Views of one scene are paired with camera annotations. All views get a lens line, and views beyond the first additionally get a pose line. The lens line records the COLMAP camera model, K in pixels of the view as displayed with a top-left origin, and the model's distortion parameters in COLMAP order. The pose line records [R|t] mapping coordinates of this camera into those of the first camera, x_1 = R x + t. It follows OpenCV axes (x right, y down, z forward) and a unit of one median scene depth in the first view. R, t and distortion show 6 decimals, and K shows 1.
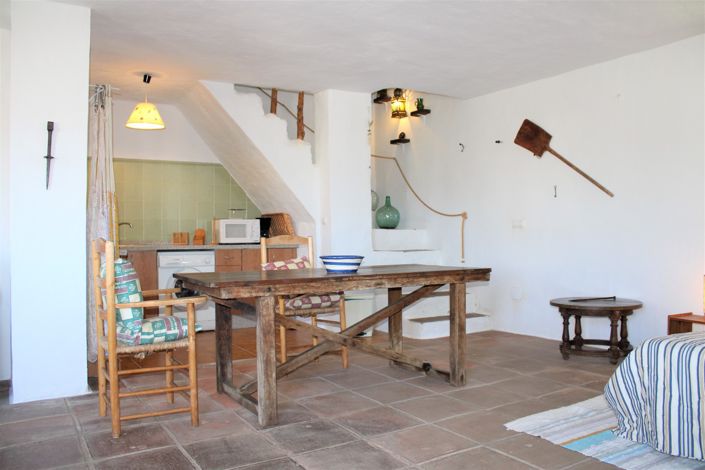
lens RADIAL K [[585.8, 0, 355.1], [0, 585.8, 231.3], [0, 0, 1]] dist [-0.141906, 0.097698]
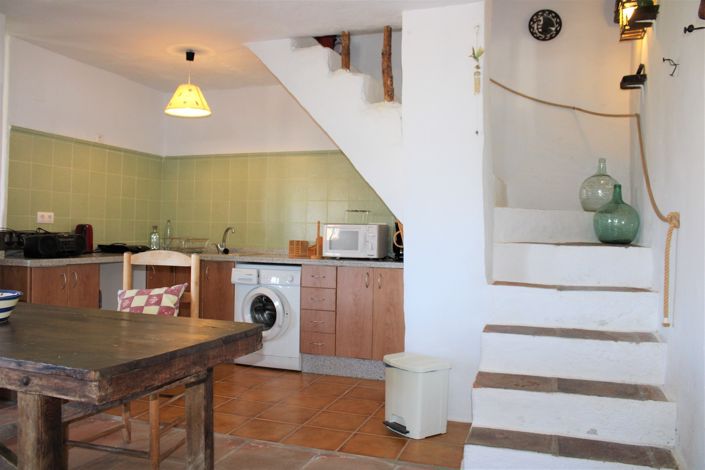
lens RADIAL K [[585.8, 0, 353.3], [0, 585.8, 229.7], [0, 0, 1]] dist [-0.141906, 0.097698]
pose [[0.631997, 0.015528, -0.774815, 0.370043], [-0.021938, 0.999757, 0.002142, -0.015956], [0.774660, 0.015644, 0.632184, 0.549680]]
